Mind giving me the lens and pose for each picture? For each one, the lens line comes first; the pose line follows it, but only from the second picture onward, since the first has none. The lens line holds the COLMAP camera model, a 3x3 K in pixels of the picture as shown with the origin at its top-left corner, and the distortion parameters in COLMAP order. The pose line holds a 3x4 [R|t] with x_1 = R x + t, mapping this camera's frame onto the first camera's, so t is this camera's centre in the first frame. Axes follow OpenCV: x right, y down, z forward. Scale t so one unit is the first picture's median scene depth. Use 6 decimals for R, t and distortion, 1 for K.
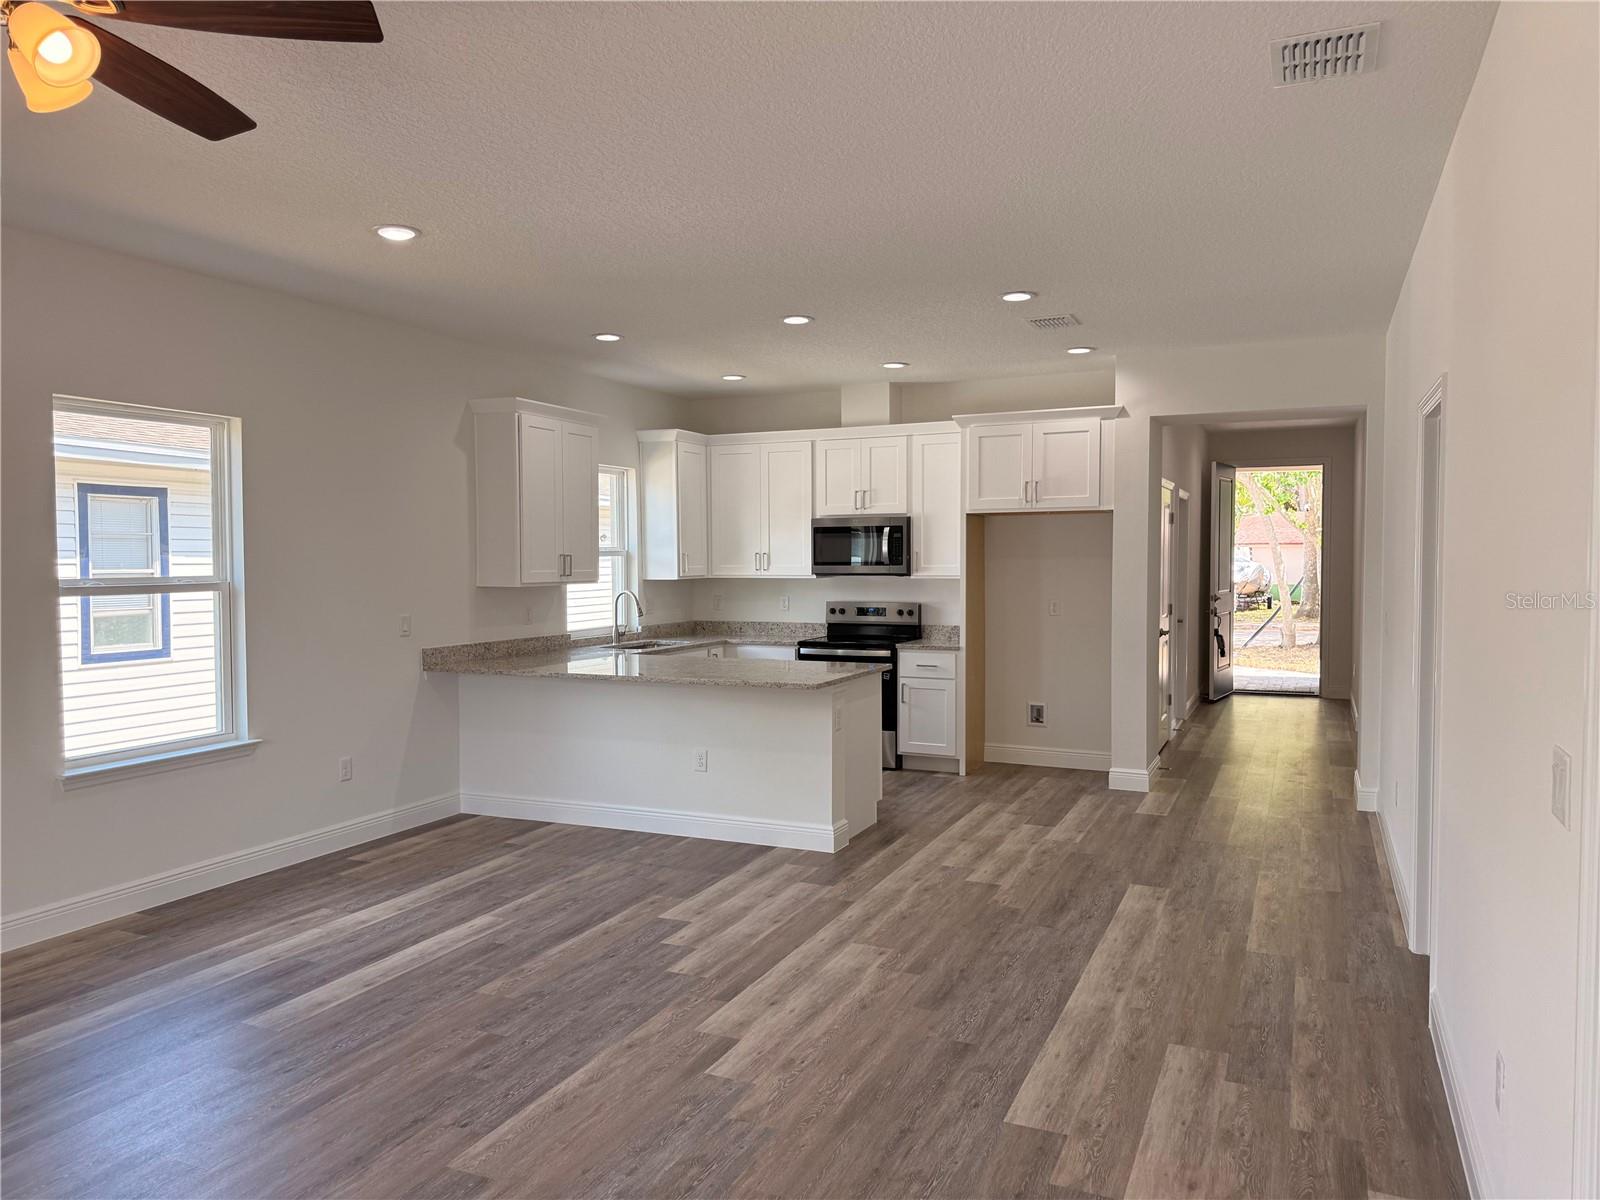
lens RADIAL K [[1122.0, 0, 798.4], [0, 1122.0, 594.9], [0, 0, 1]] dist [0.076239, -0.096440]
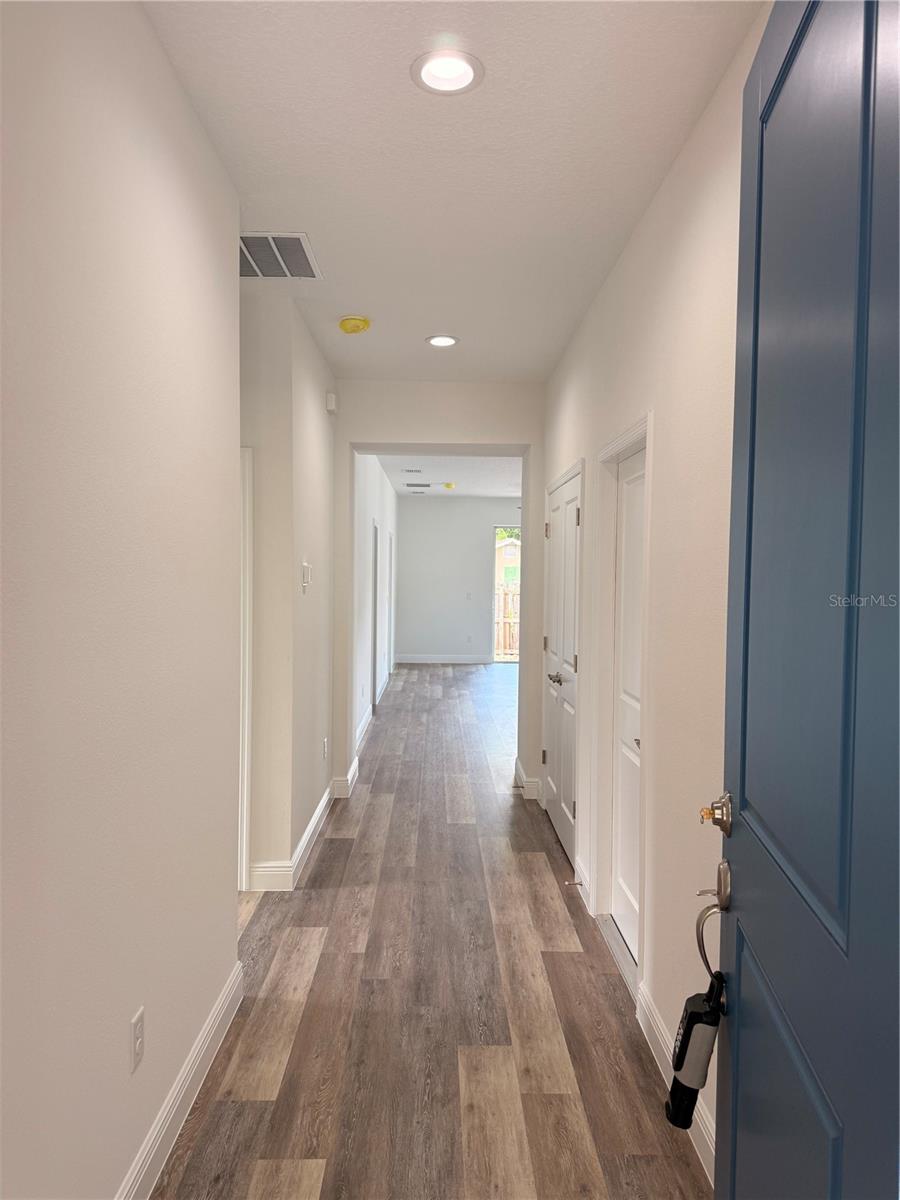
lens RADIAL K [[841.5, 0, 450.2], [0, 841.5, 592.9], [0, 0, 1]] dist [0.076239, -0.096440]
pose [[-0.905336, 0.002098, -0.424692, 0.842681], [-0.024712, 0.998033, 0.057610, -0.074422], [0.423977, 0.062652, -0.903503, 1.986579]]
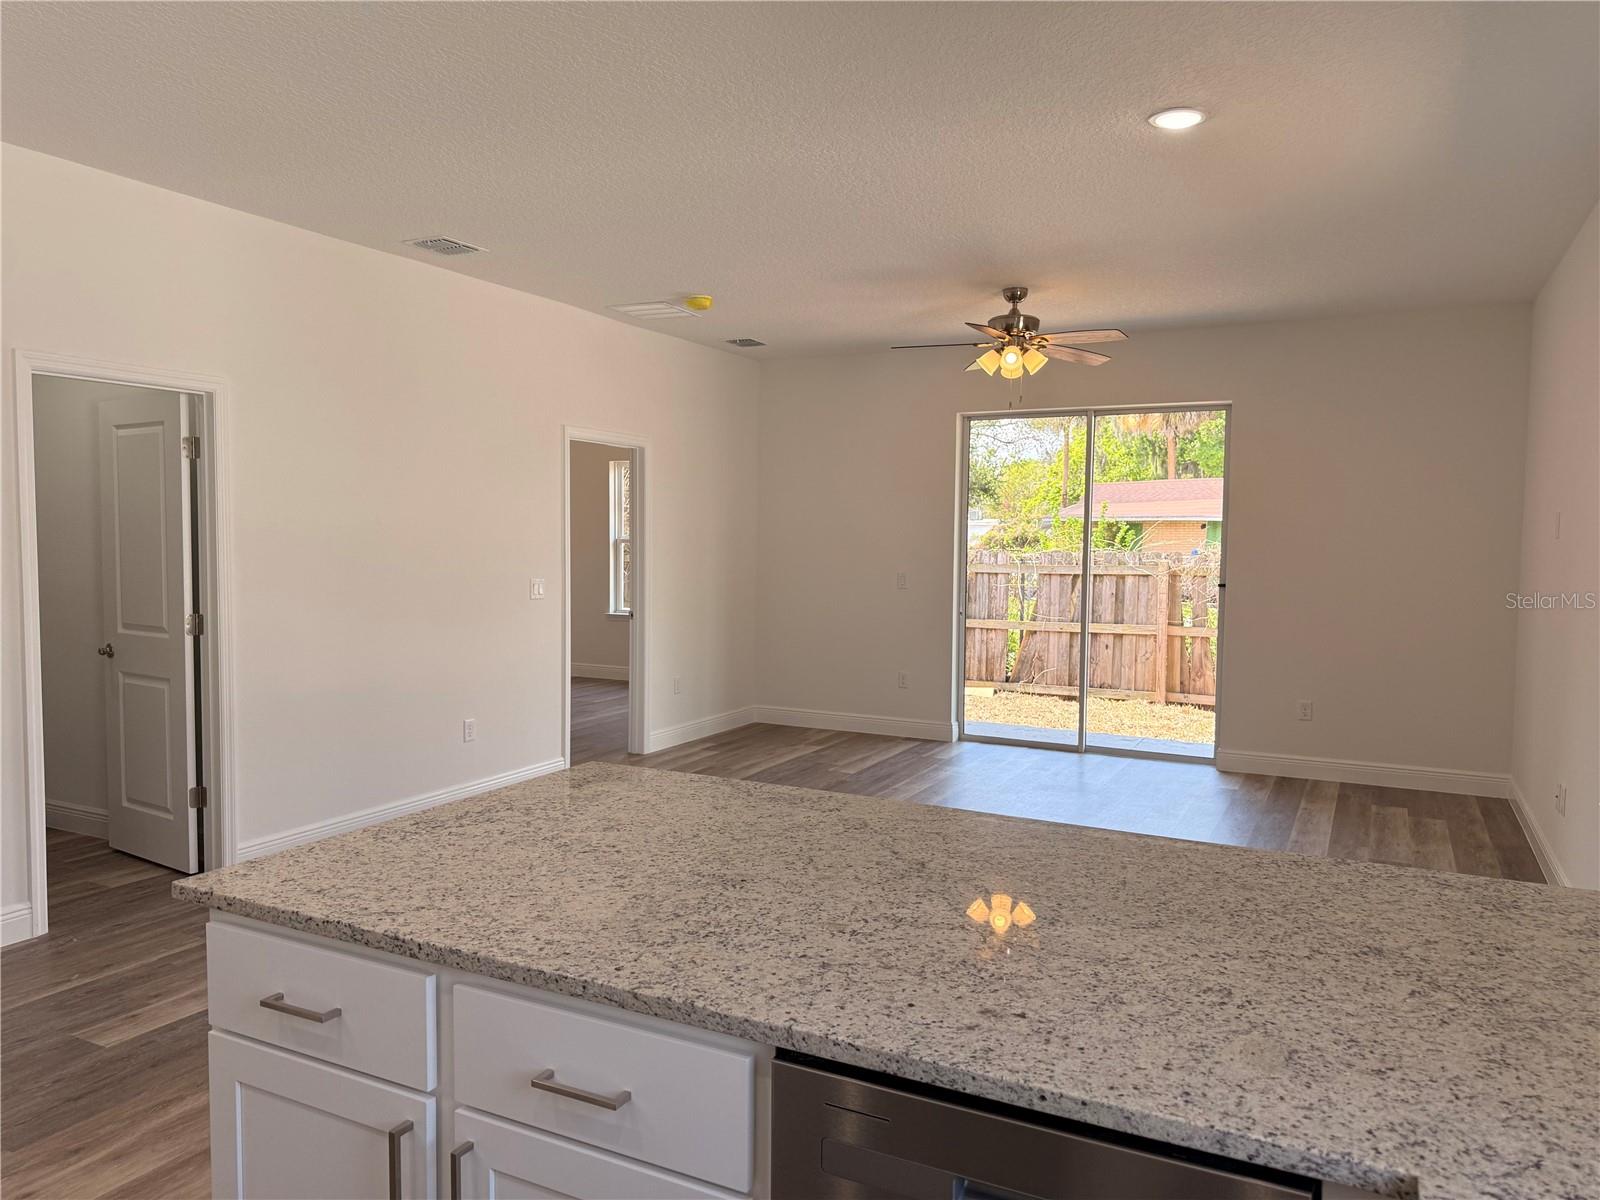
lens RADIAL K [[1122.0, 0, 802.9], [0, 1122.0, 596.1], [0, 0, 1]] dist [0.076239, -0.096440]
pose [[-0.998763, -0.007472, 0.049167, -0.078440], [-0.003008, 0.995915, 0.090248, -0.036410], [-0.049640, 0.089989, -0.994705, 1.274902]]
